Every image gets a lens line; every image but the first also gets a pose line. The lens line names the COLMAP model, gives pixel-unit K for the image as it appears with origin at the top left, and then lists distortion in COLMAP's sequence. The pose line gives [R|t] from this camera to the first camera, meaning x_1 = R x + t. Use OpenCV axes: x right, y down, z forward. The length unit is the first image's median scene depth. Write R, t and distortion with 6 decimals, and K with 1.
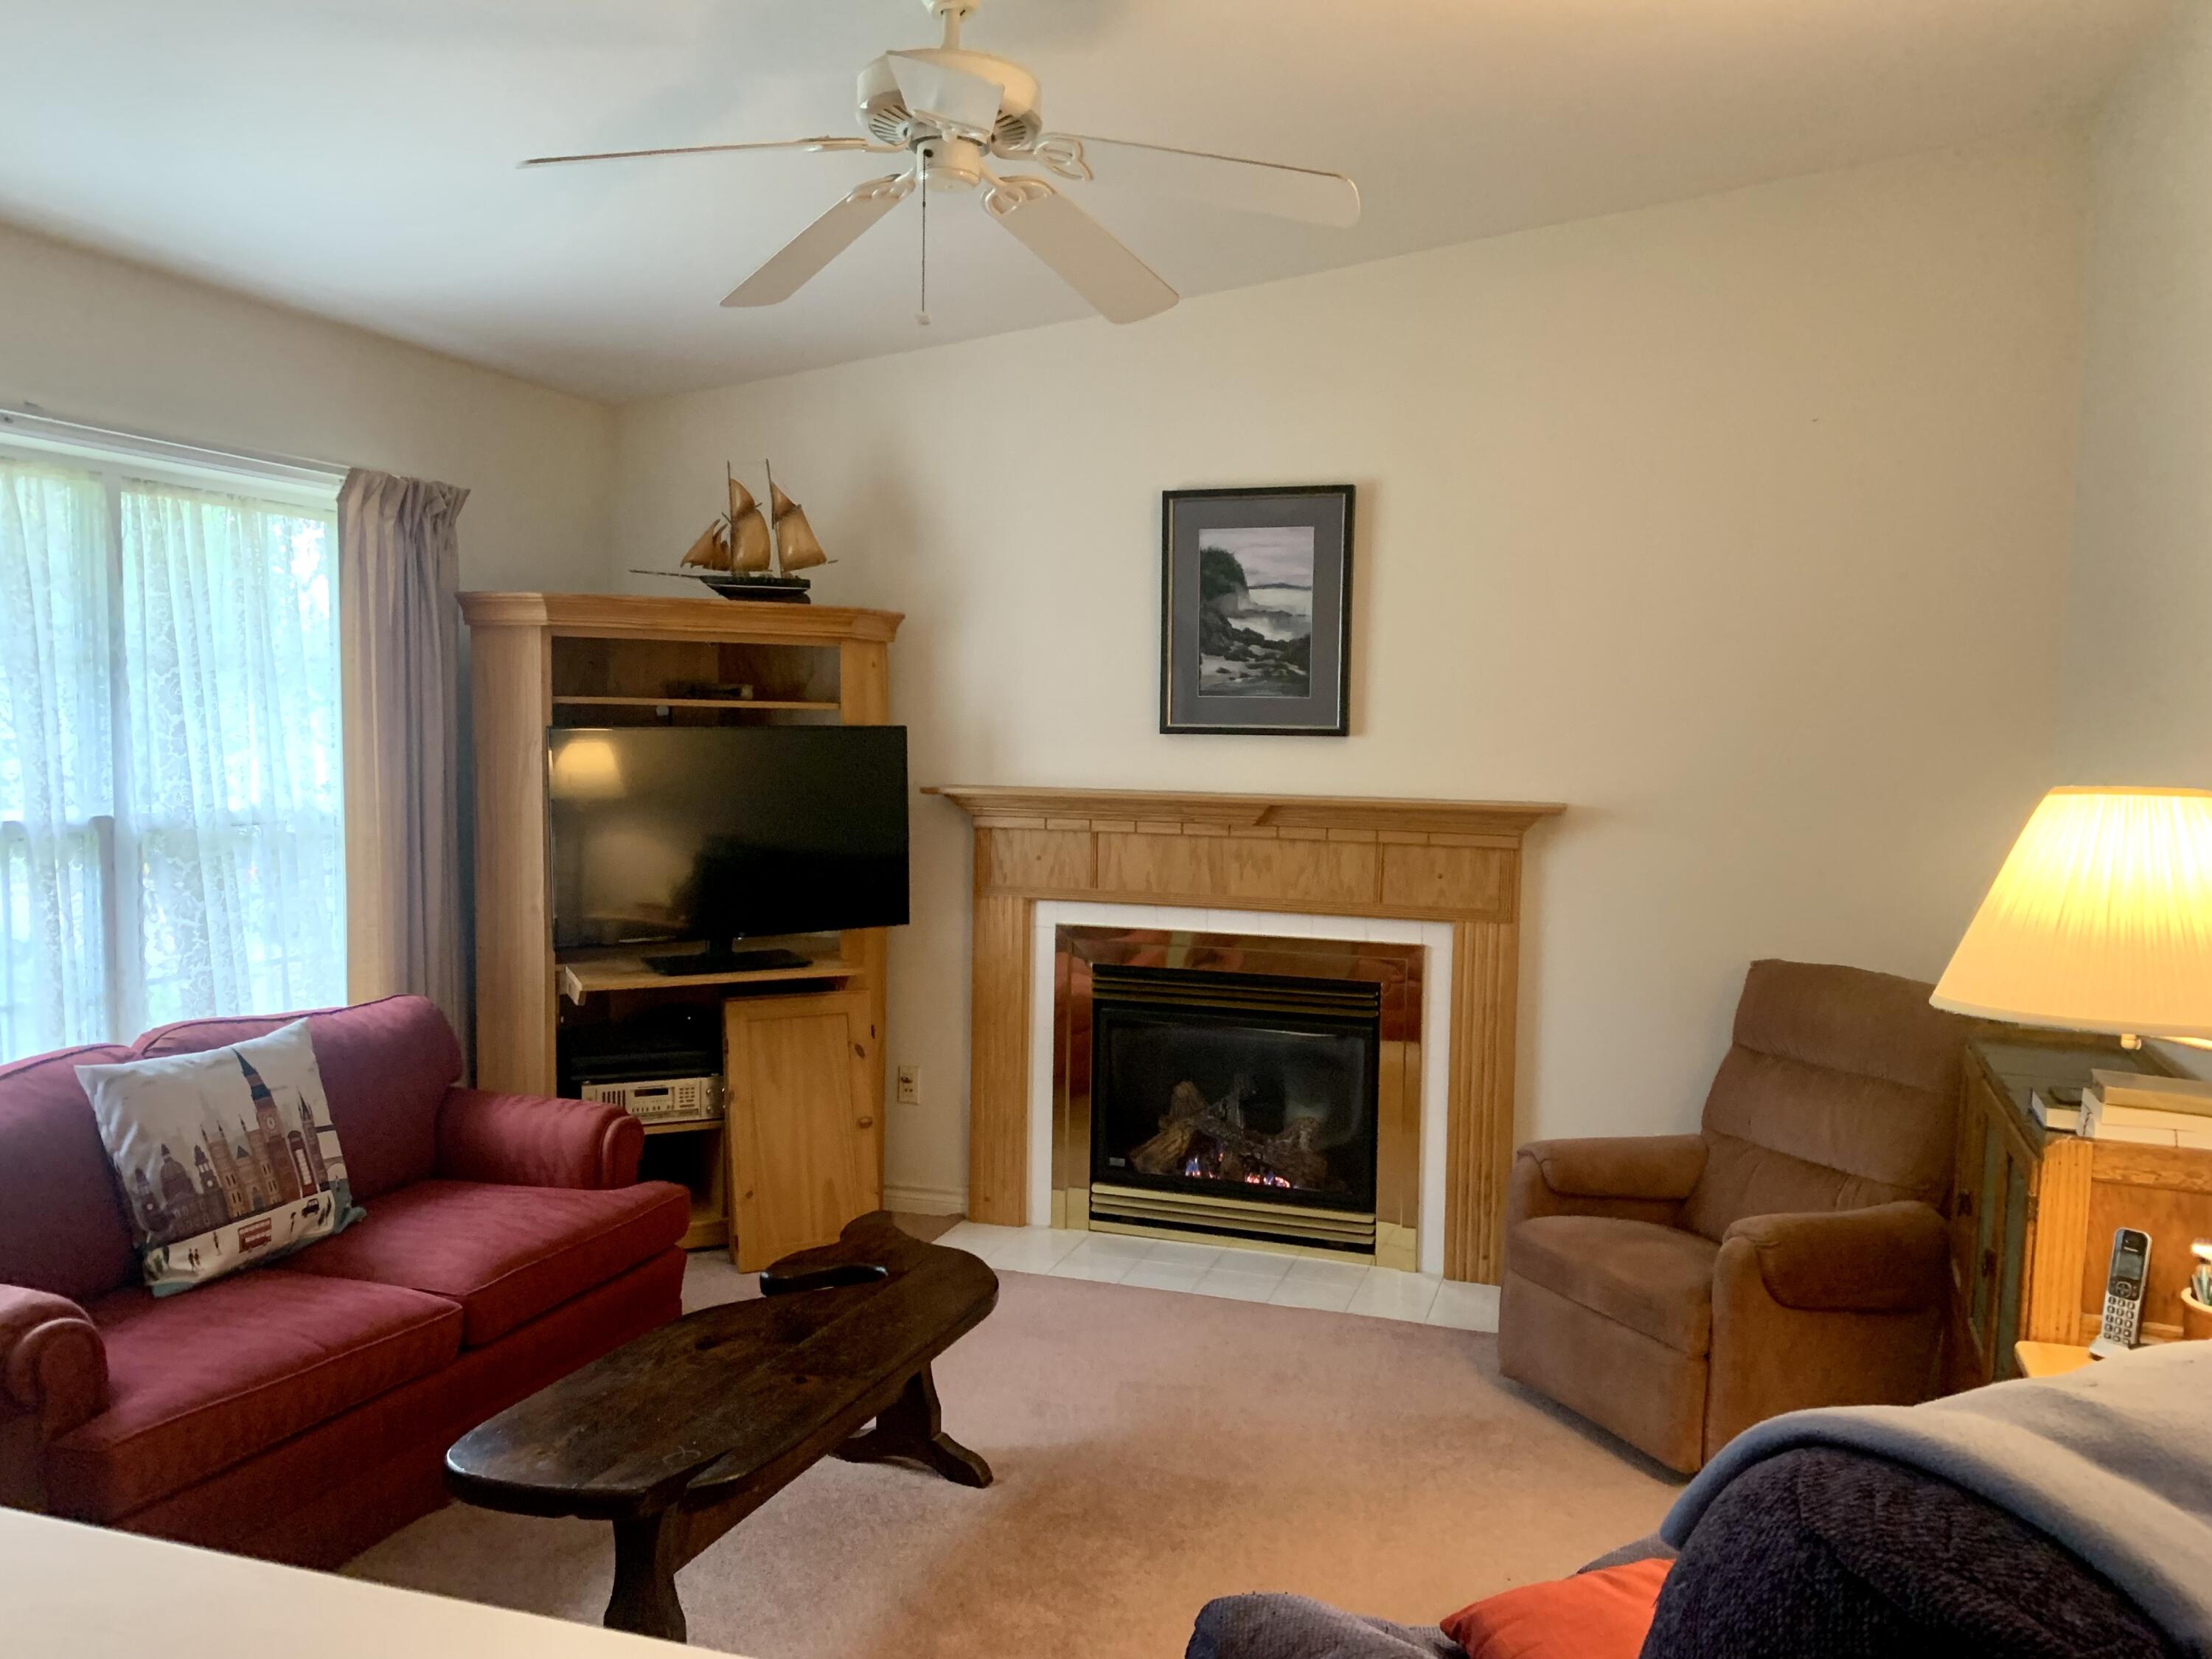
lens RADIAL K [[1668.0, 0, 1106.0], [0, 1668.0, 829.5], [0, 0, 1]] dist [0.085310, -0.156299]
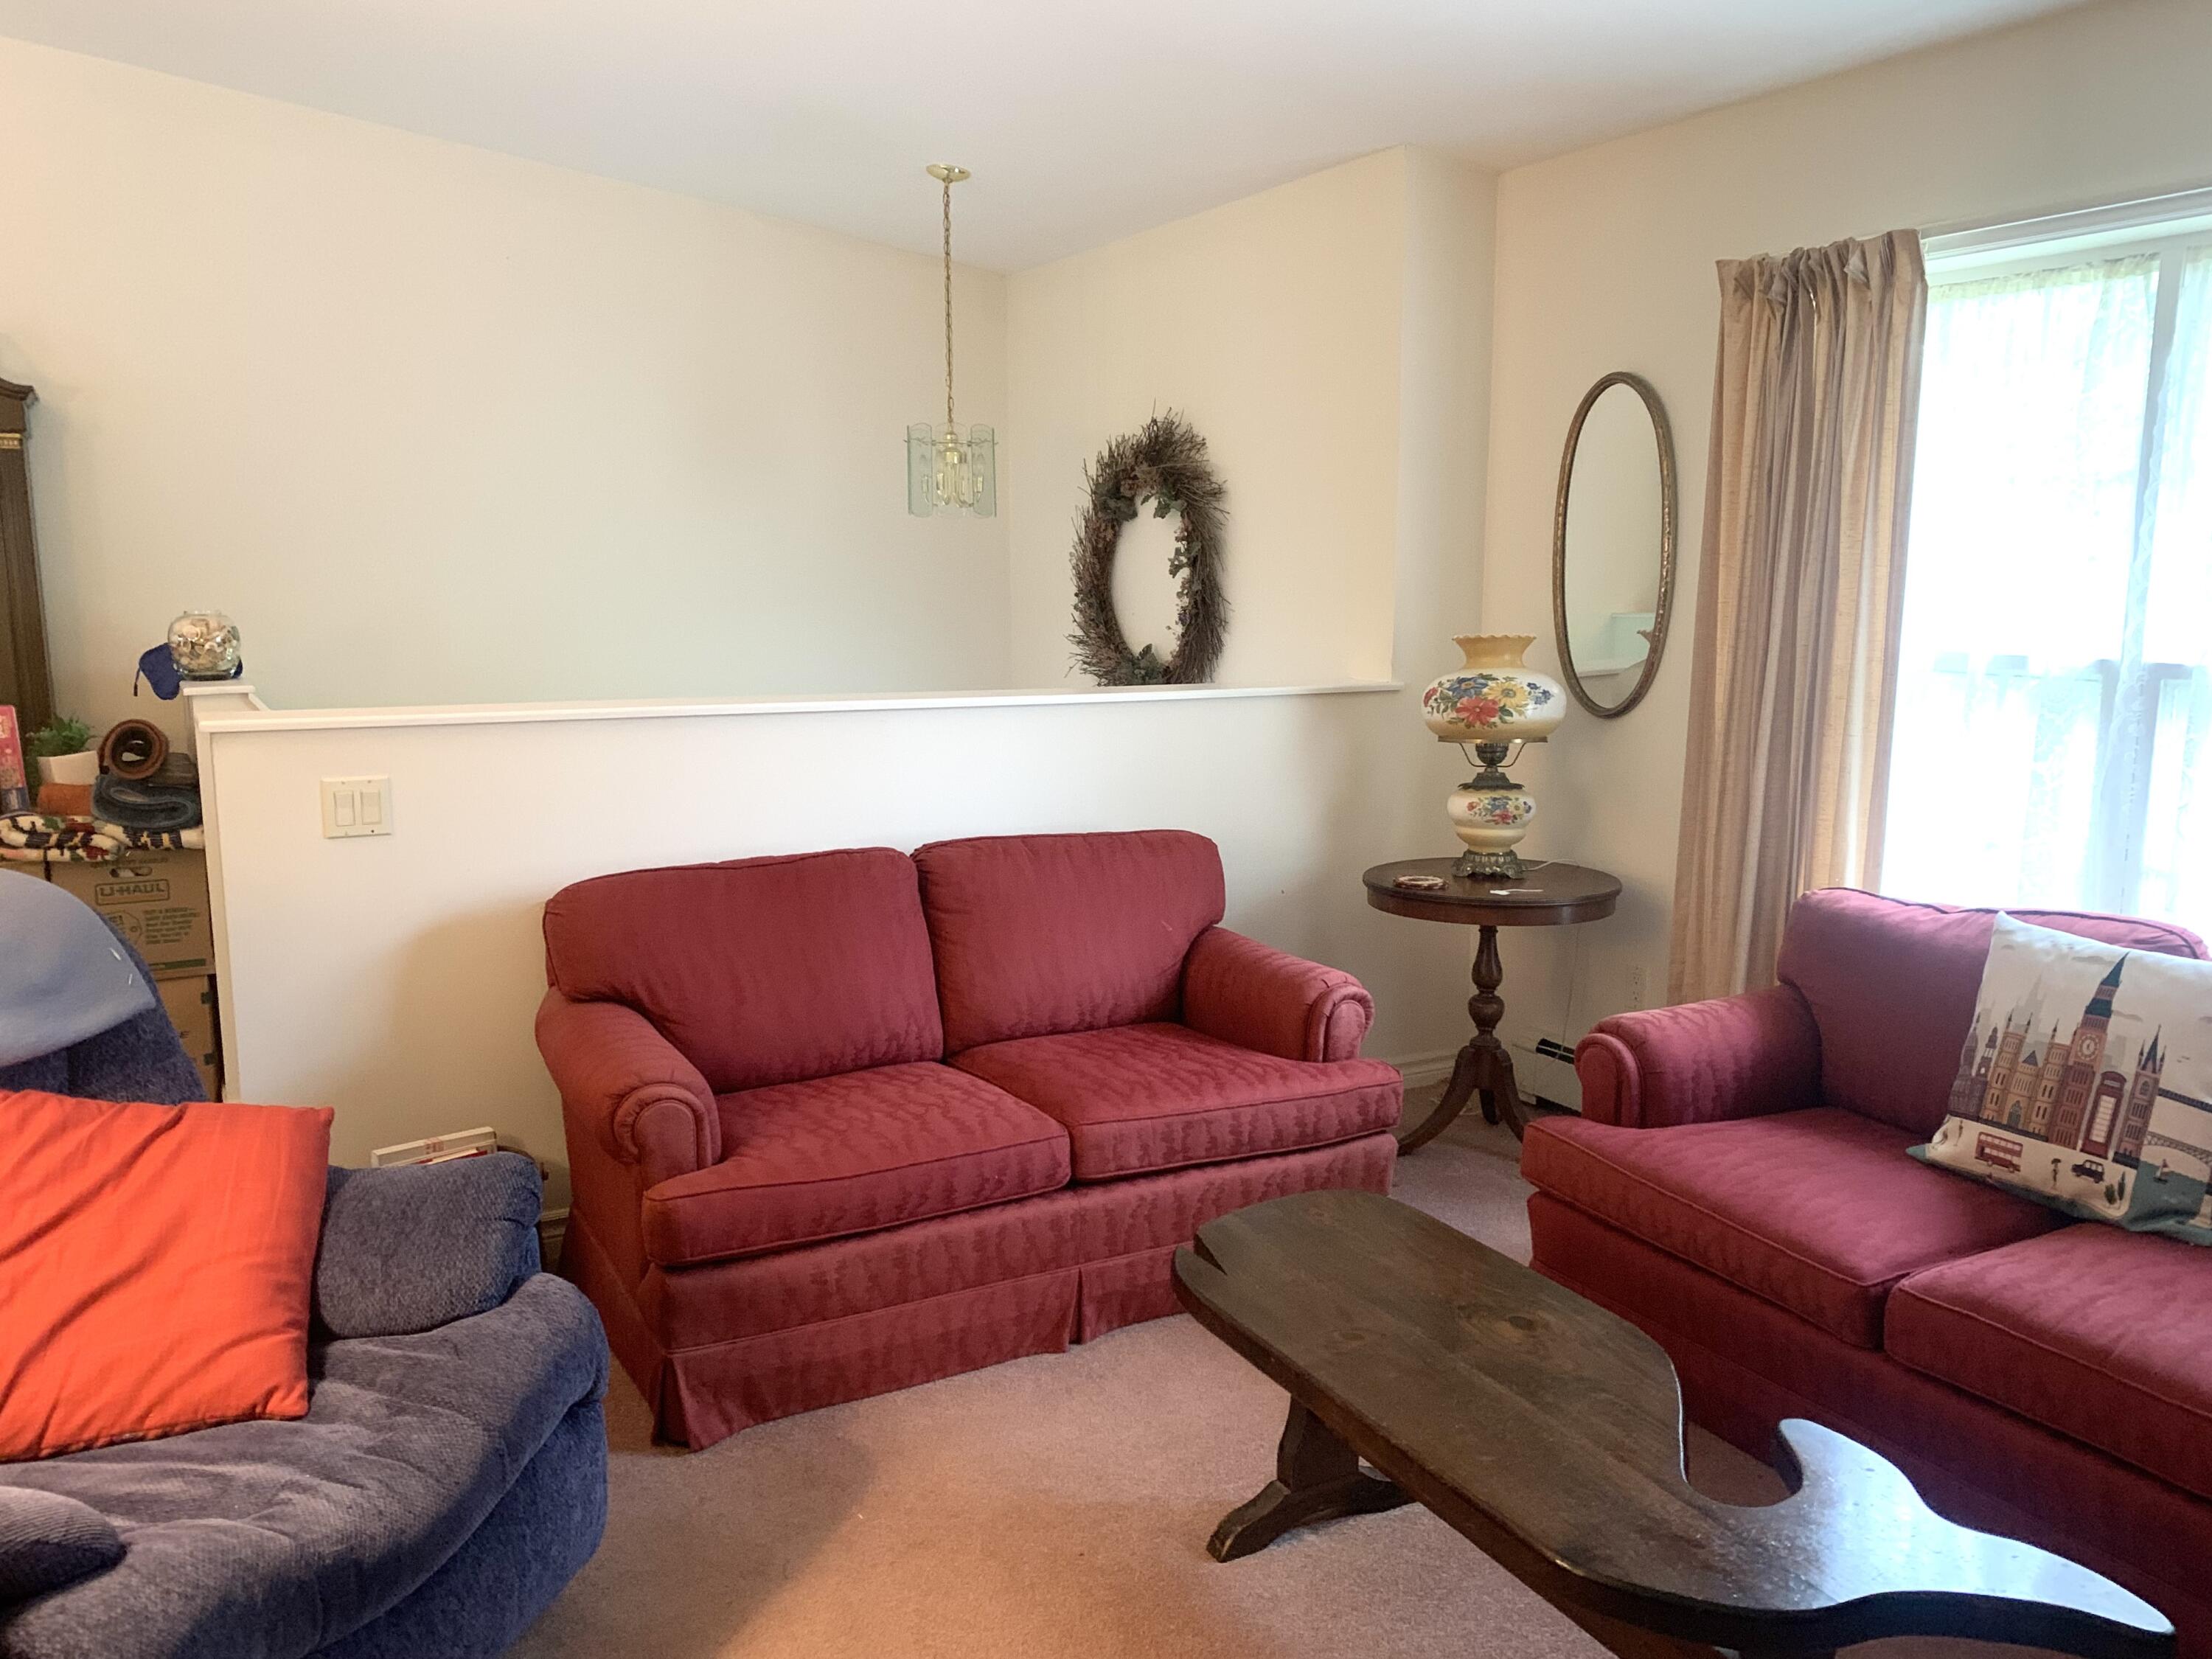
lens RADIAL K [[1668.0, 0, 1106.0], [0, 1668.0, 829.5], [0, 0, 1]] dist [0.085310, -0.156299]
pose [[-0.680875, 0.079937, -0.728024, 0.278265], [-0.068336, 0.982756, 0.171816, -0.022796], [0.729205, 0.166735, -0.663671, 0.833546]]
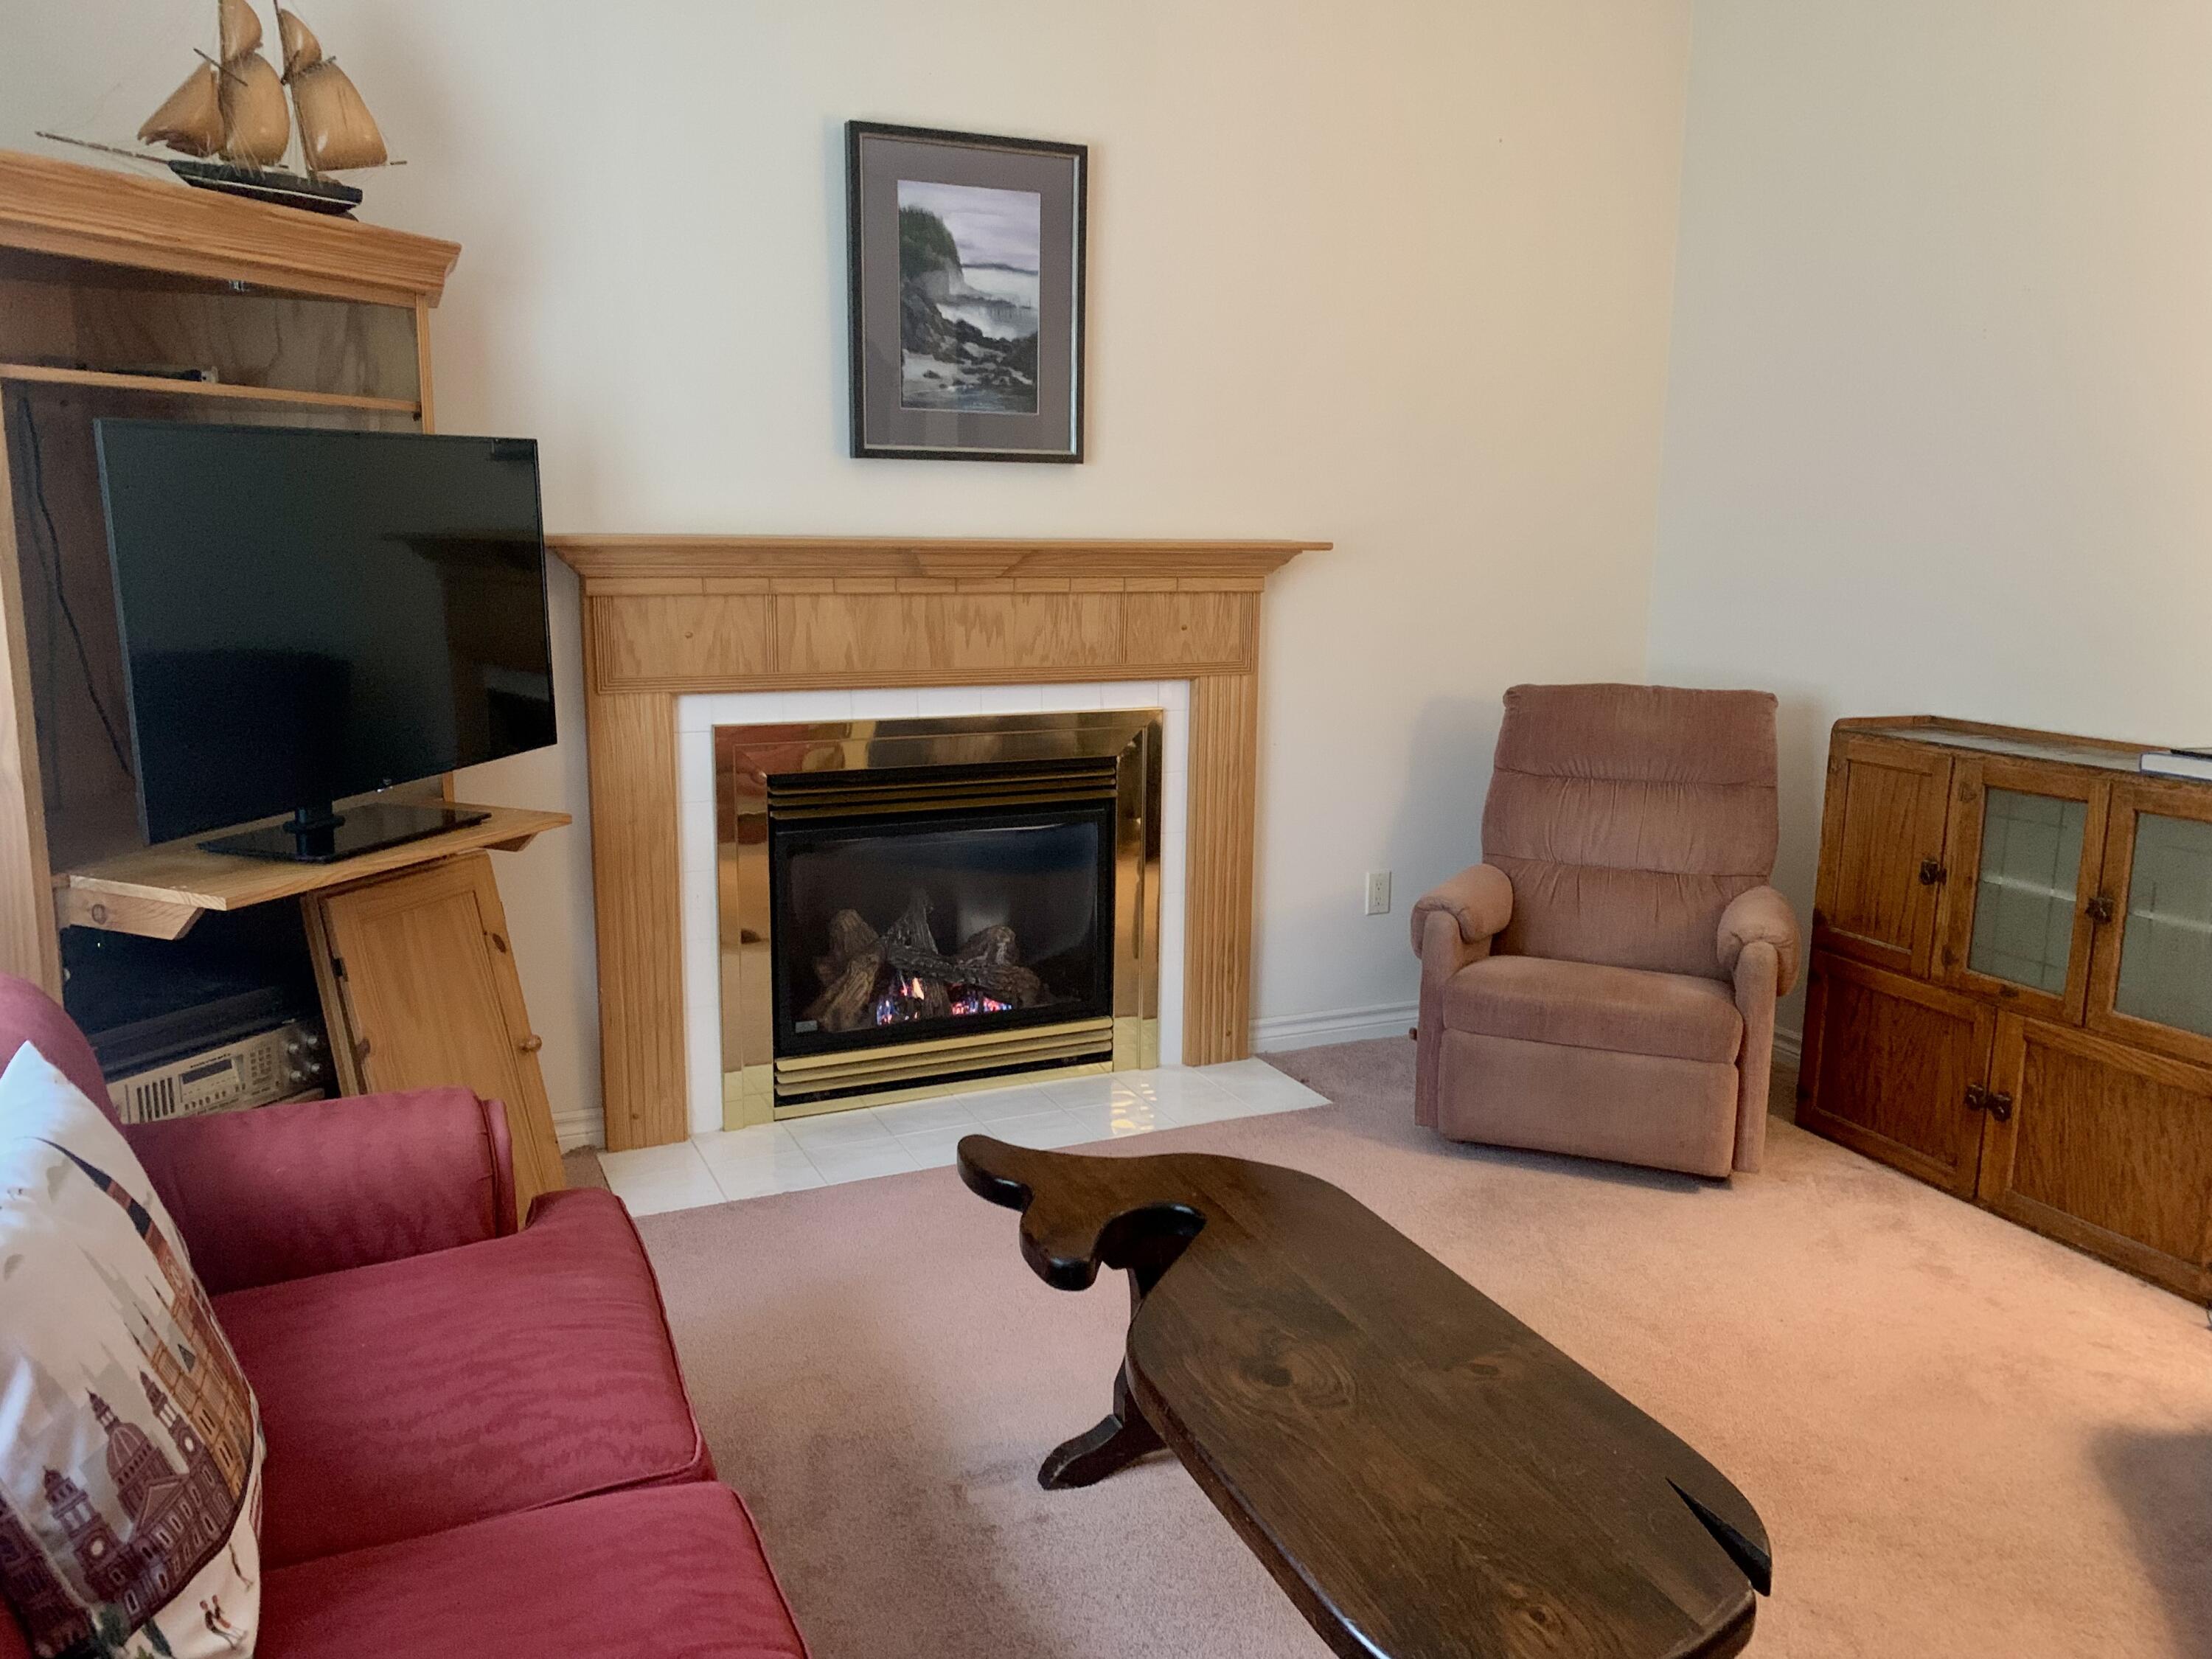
lens RADIAL K [[1668.0, 0, 1106.0], [0, 1668.0, 829.5], [0, 0, 1]] dist [0.085310, -0.156299]
pose [[0.727894, -0.132116, 0.672841, -0.425236], [0.047394, 0.988609, 0.142847, 0.005519], [-0.684049, -0.072089, 0.725865, 0.371724]]
